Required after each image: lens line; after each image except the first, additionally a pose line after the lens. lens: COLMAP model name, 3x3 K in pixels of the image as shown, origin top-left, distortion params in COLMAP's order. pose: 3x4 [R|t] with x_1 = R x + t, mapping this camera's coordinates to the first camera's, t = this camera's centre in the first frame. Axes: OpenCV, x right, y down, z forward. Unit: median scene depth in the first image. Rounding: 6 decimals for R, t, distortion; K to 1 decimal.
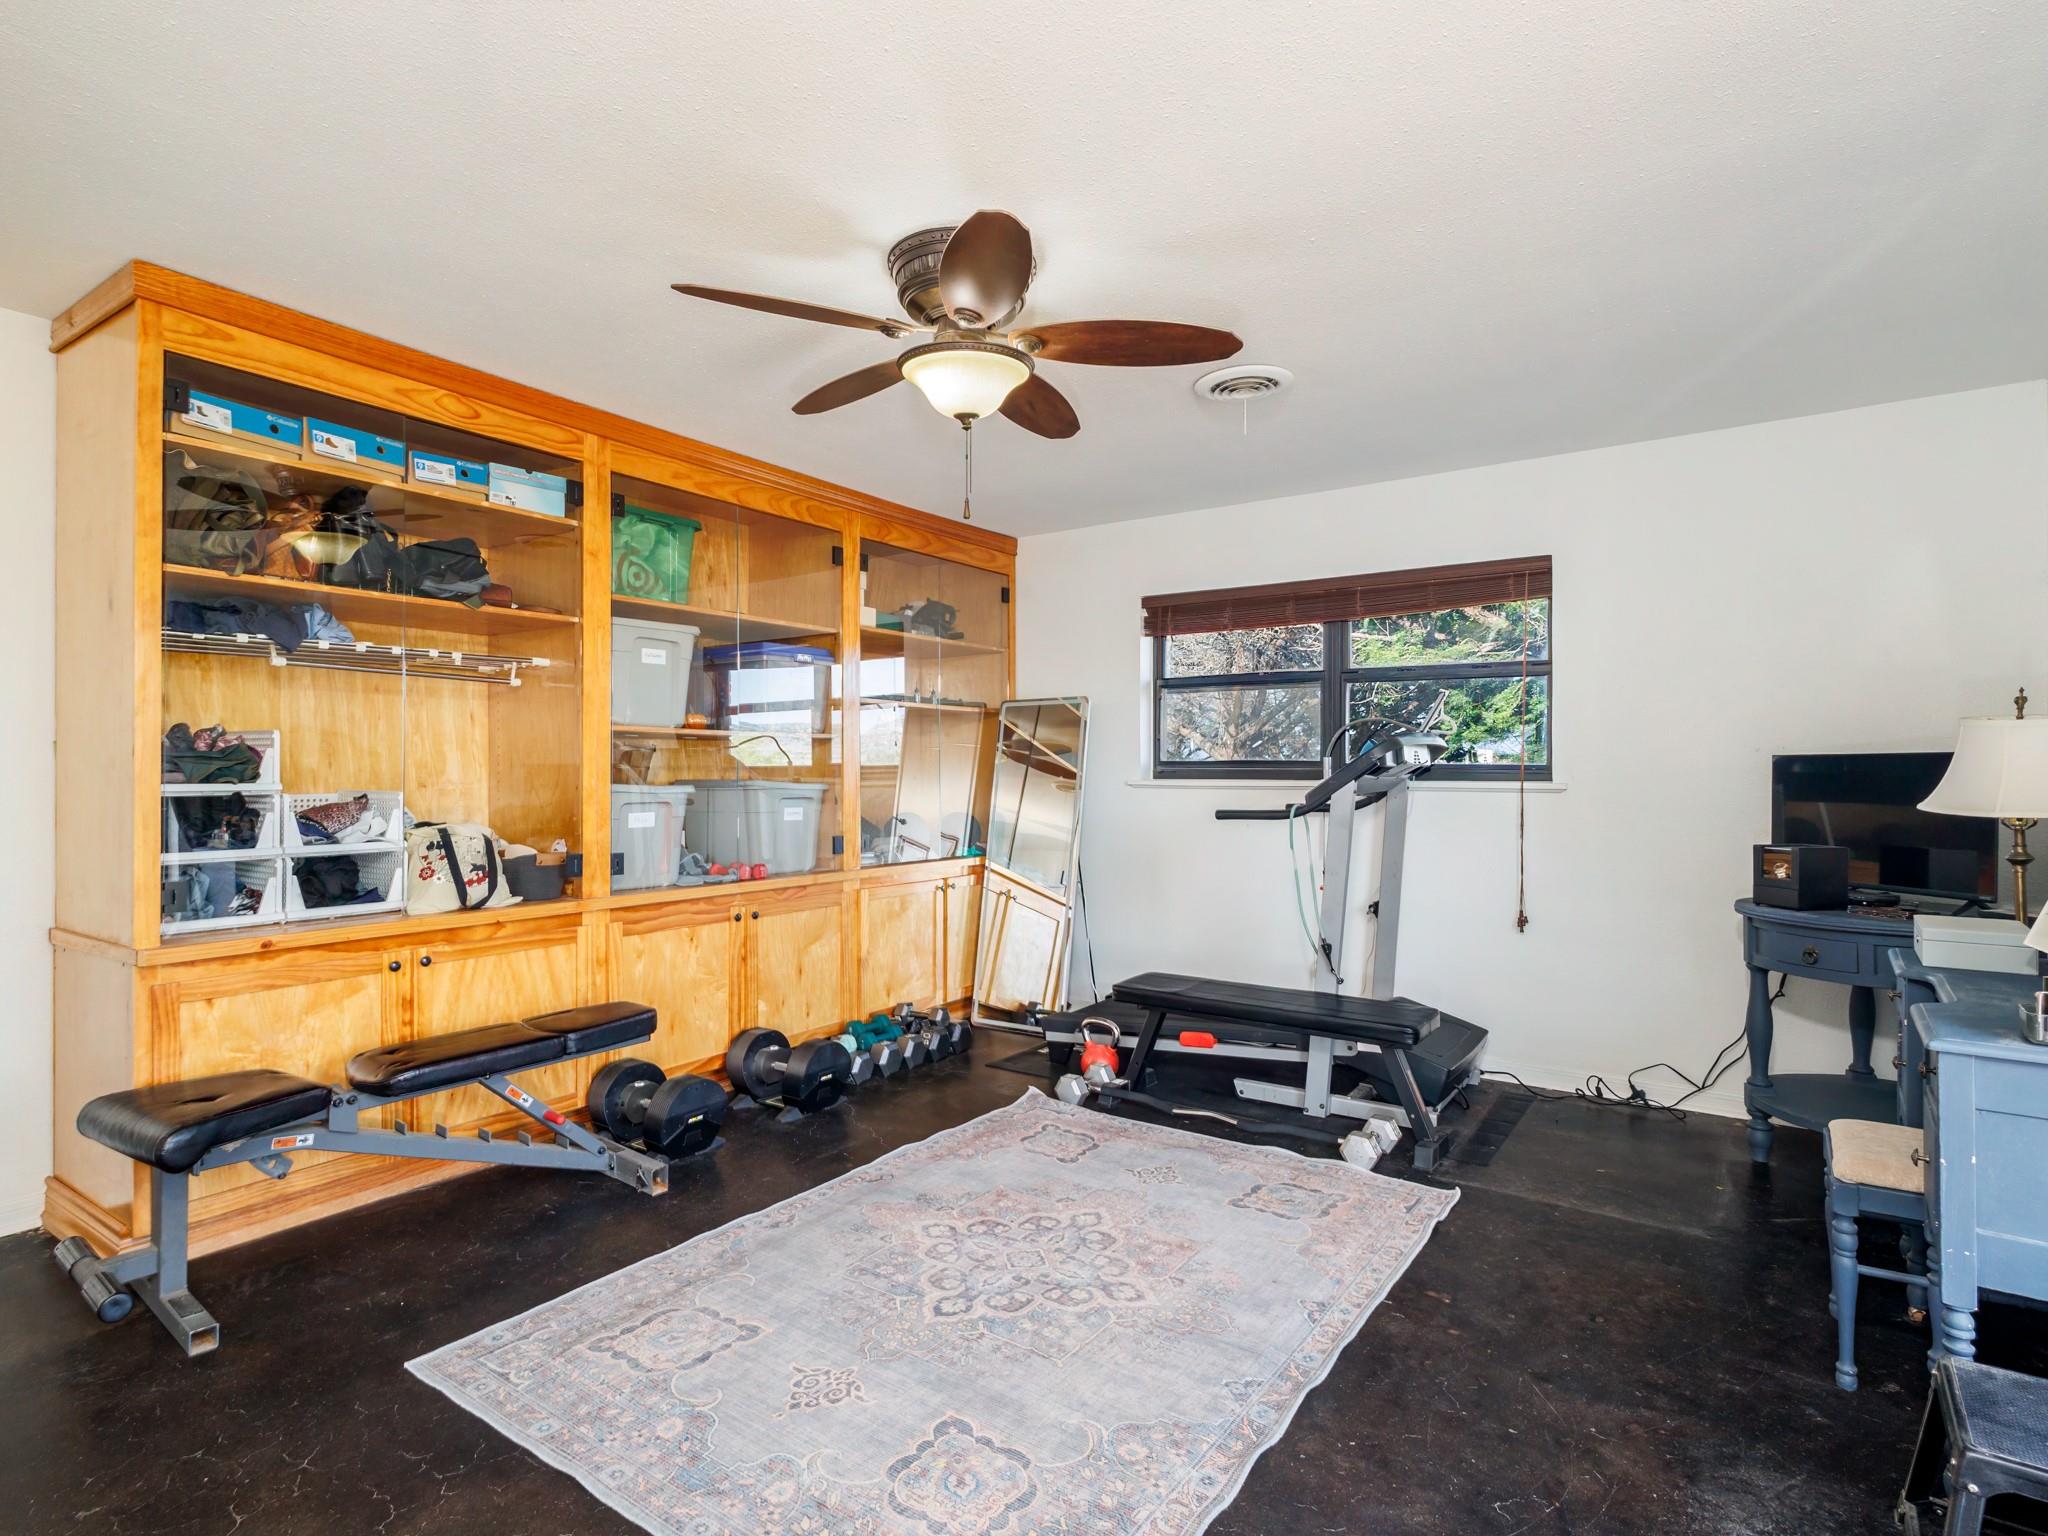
lens RADIAL K [[1054.6, 0, 1013.2], [0, 1054.6, 766.7], [0, 0, 1]] dist [0.007213, 0.000968]
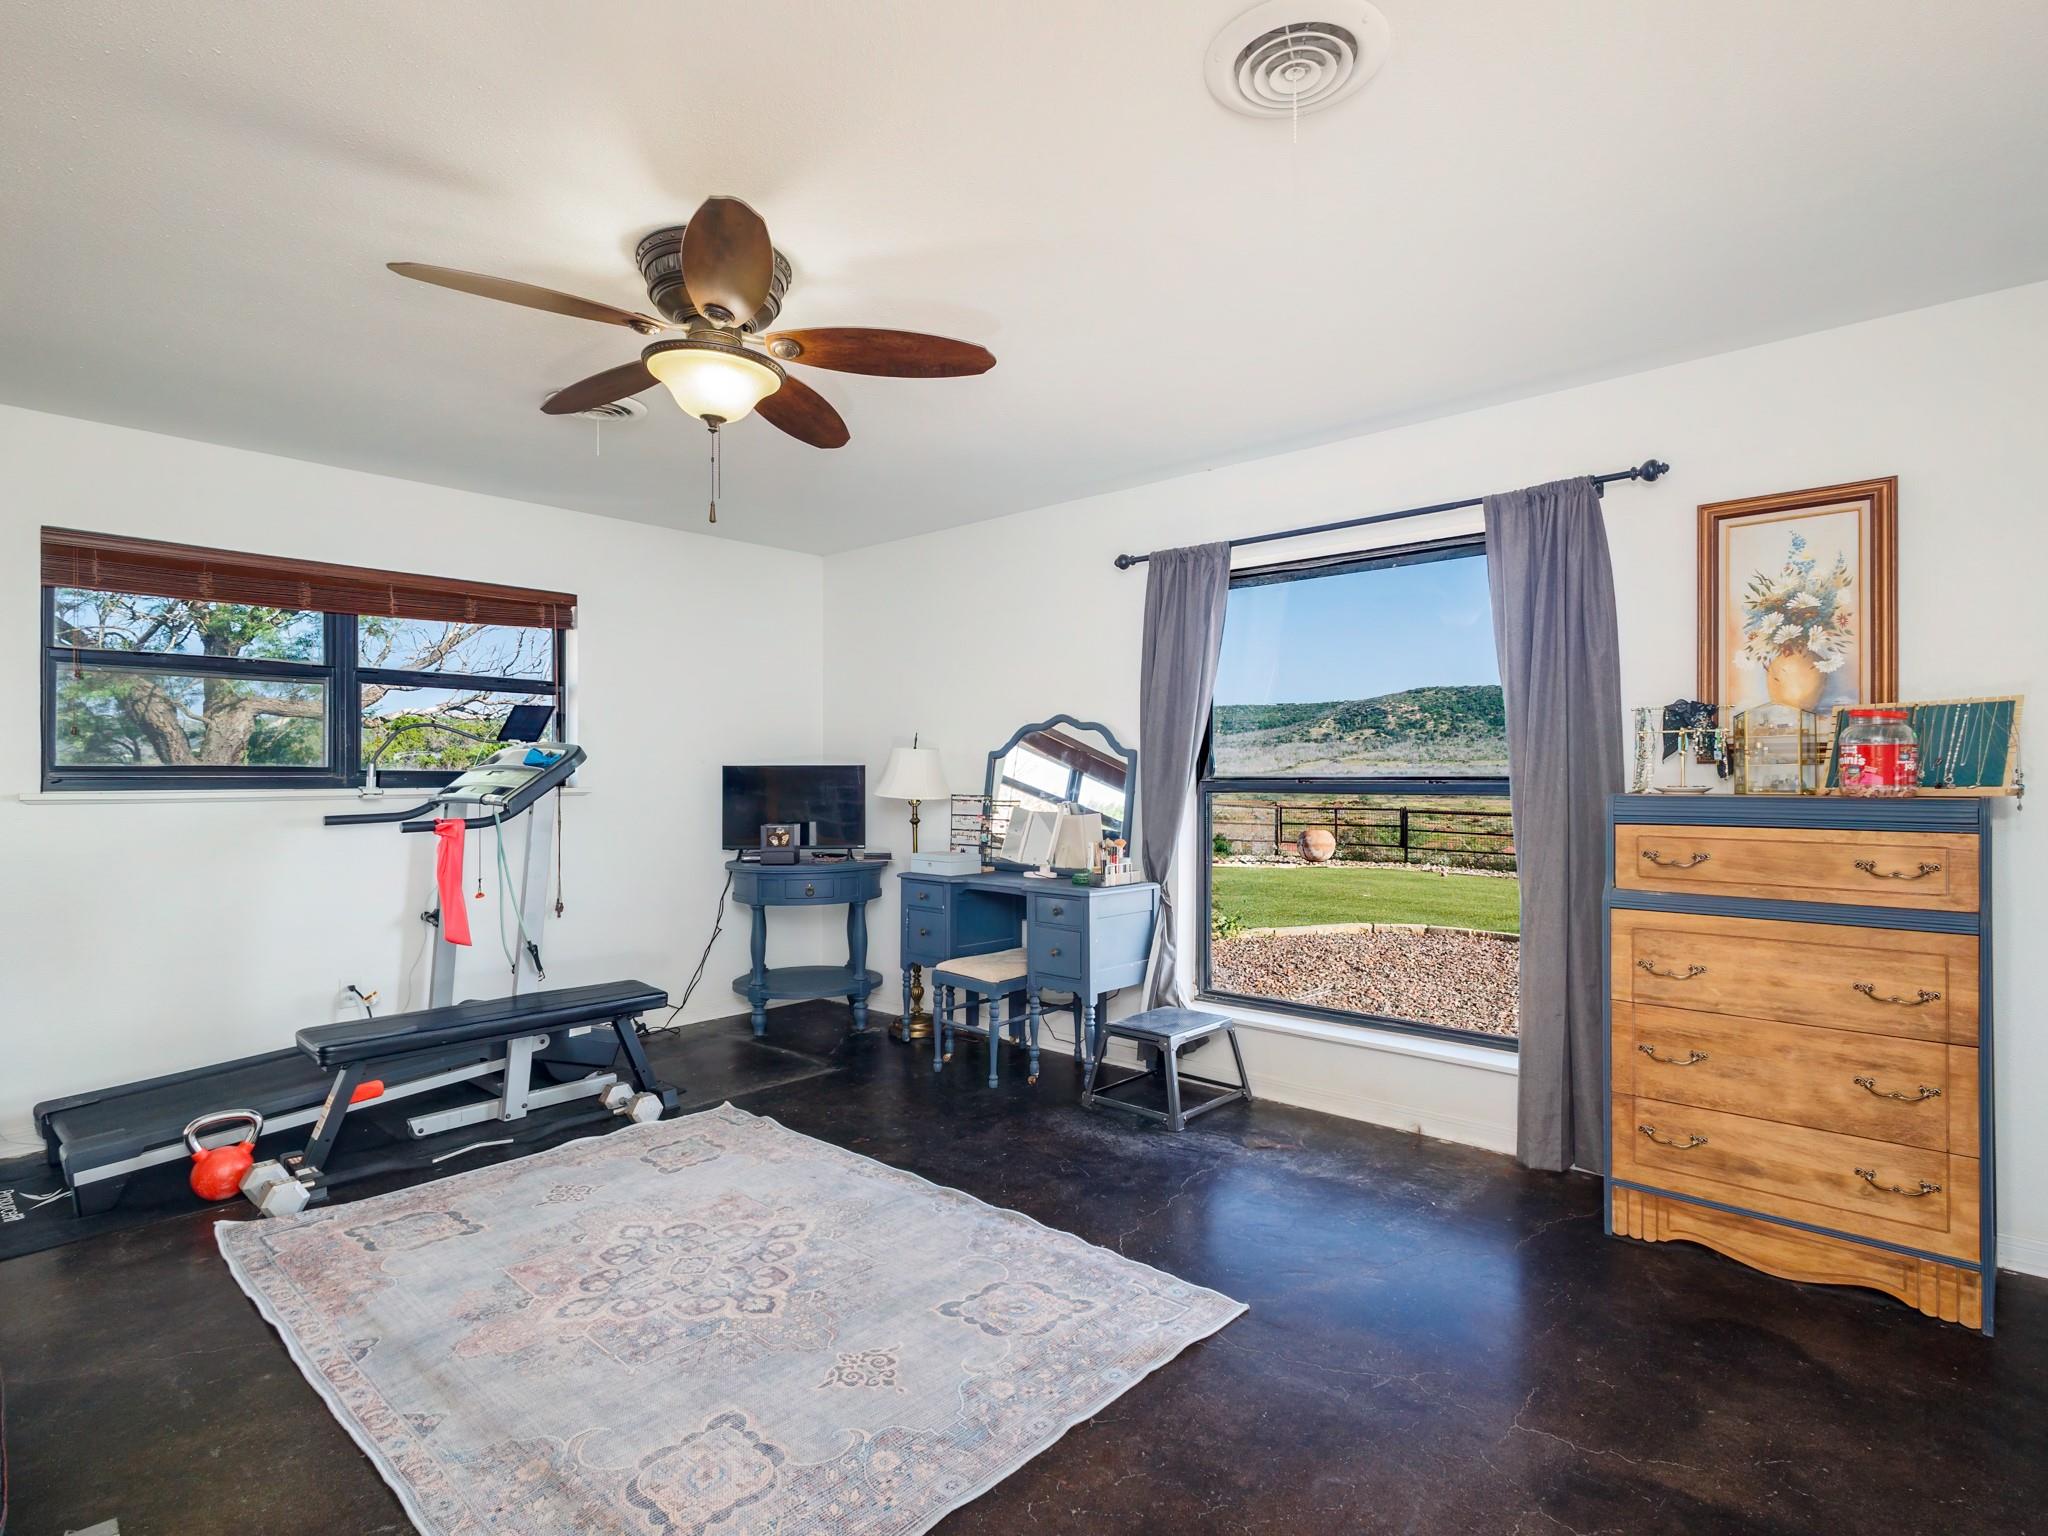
lens RADIAL K [[1054.6, 0, 1013.2], [0, 1054.6, 766.7], [0, 0, 1]] dist [0.007213, 0.000968]
pose [[0.139733, 0.005739, 0.990173, -0.835178], [0.000176, 0.999983, -0.005821, -0.000319], [-0.990189, 0.000988, 0.139730, 0.495946]]
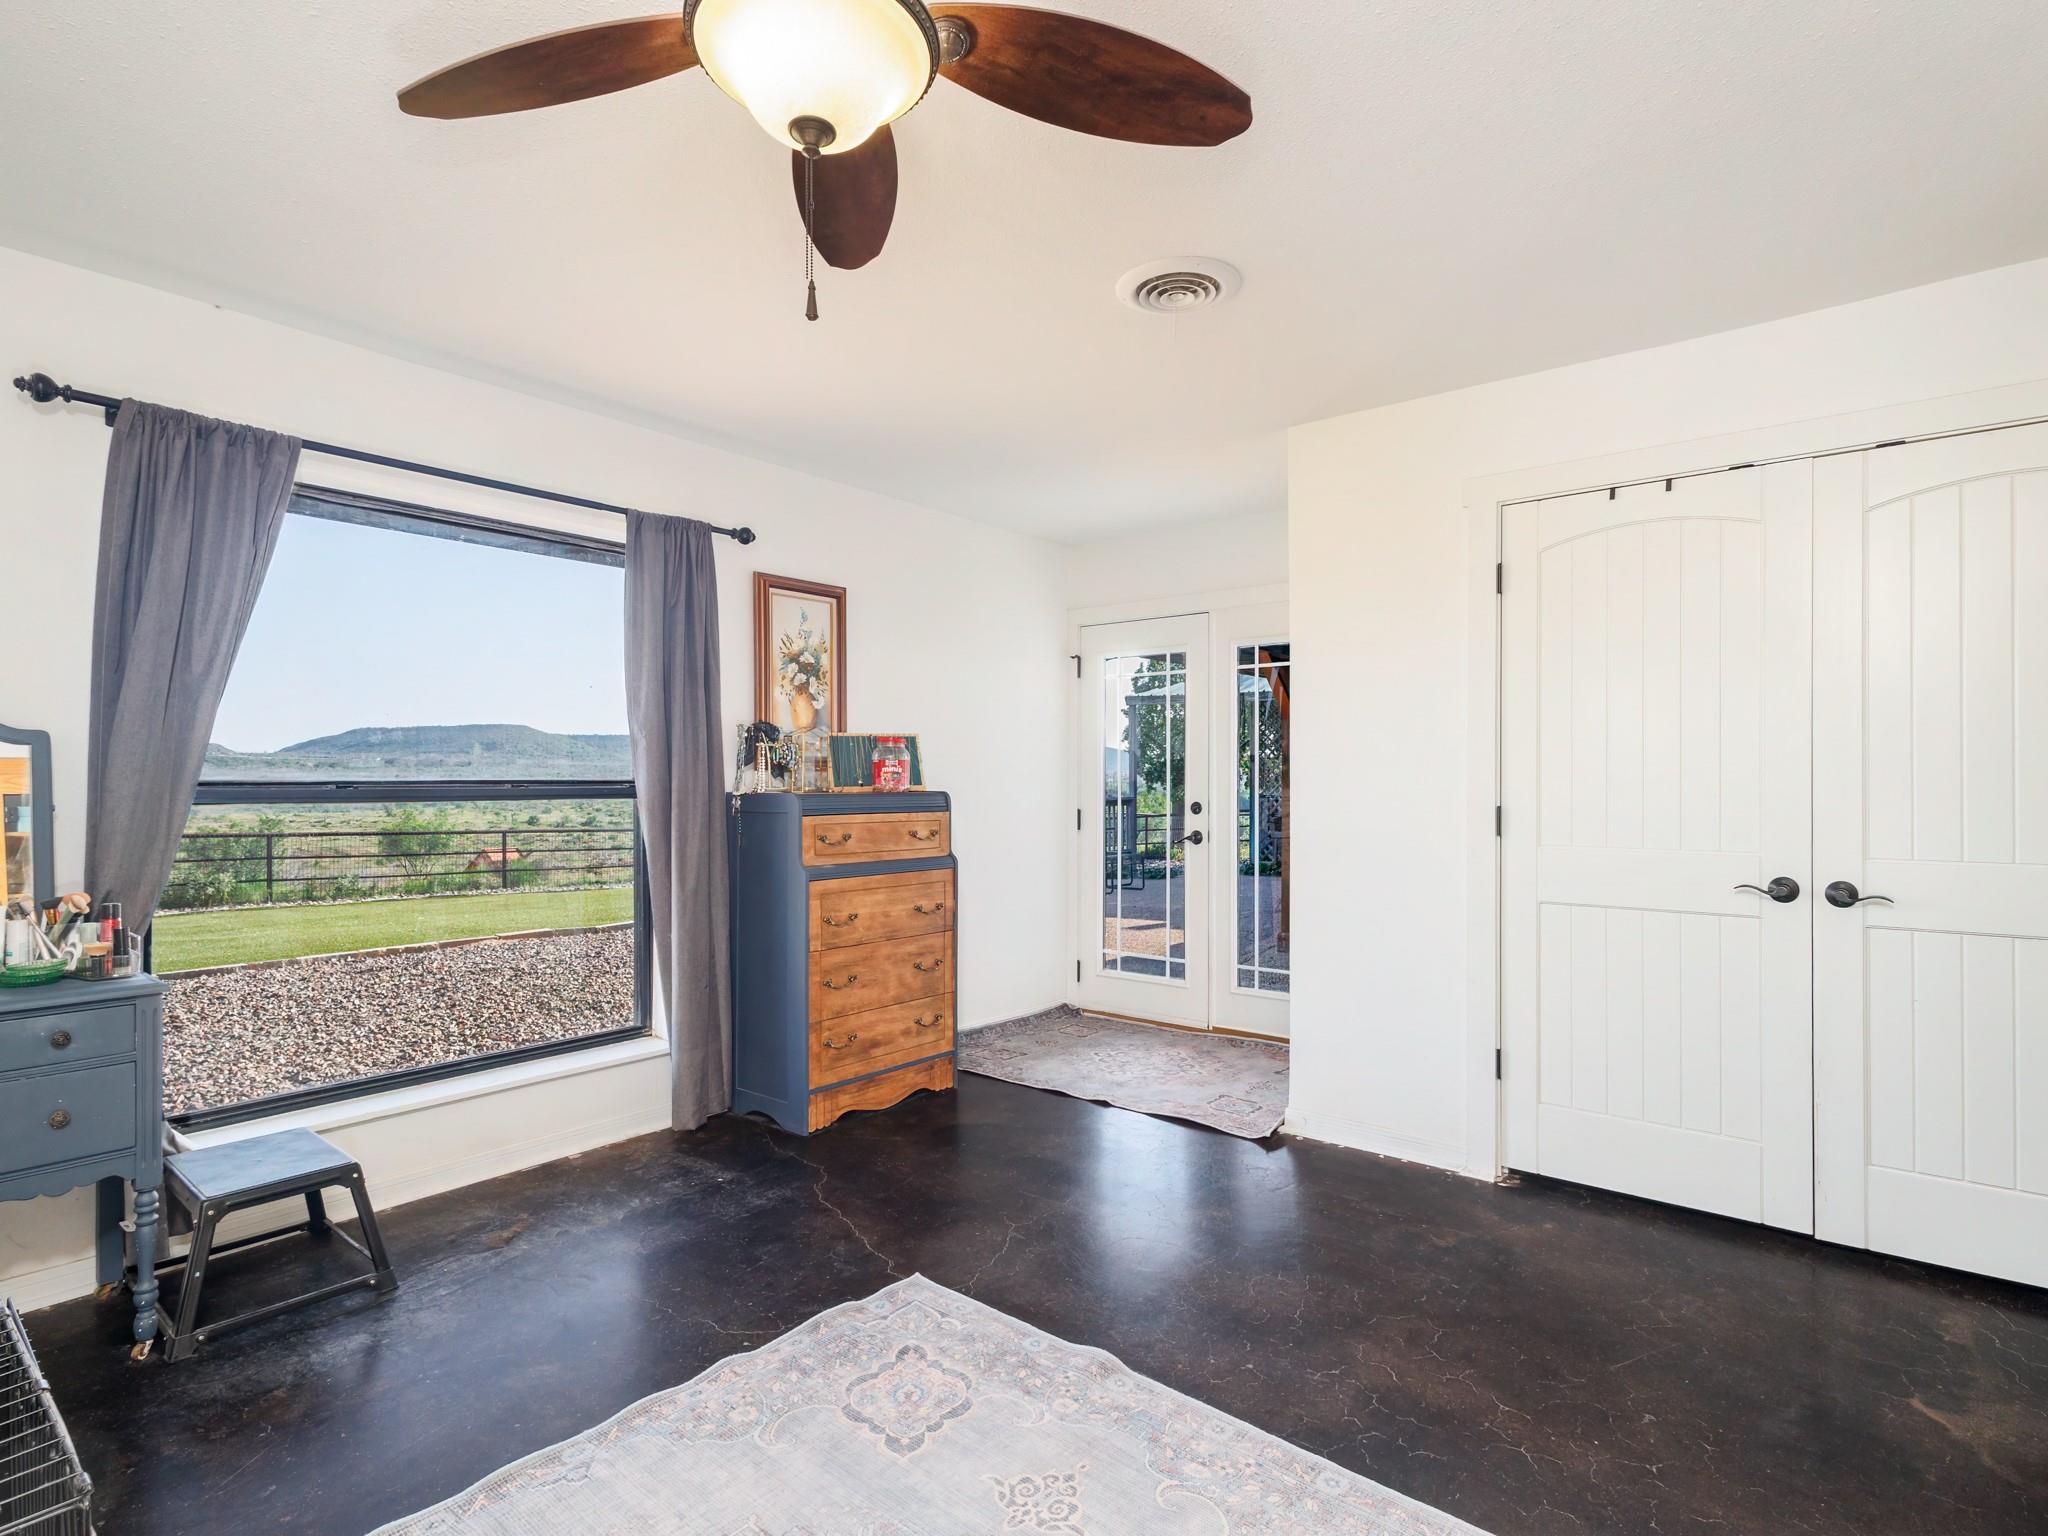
lens RADIAL K [[1043.7, 0, 1025.8], [0, 1043.7, 776.9], [0, 0, 1]] dist [0.000267, 0.000744]
pose [[-0.995530, -0.001657, 0.094429, -0.171349], [-0.001971, 0.999993, -0.003231, 0.003774], [-0.094423, -0.003403, -0.995526, 1.287198]]
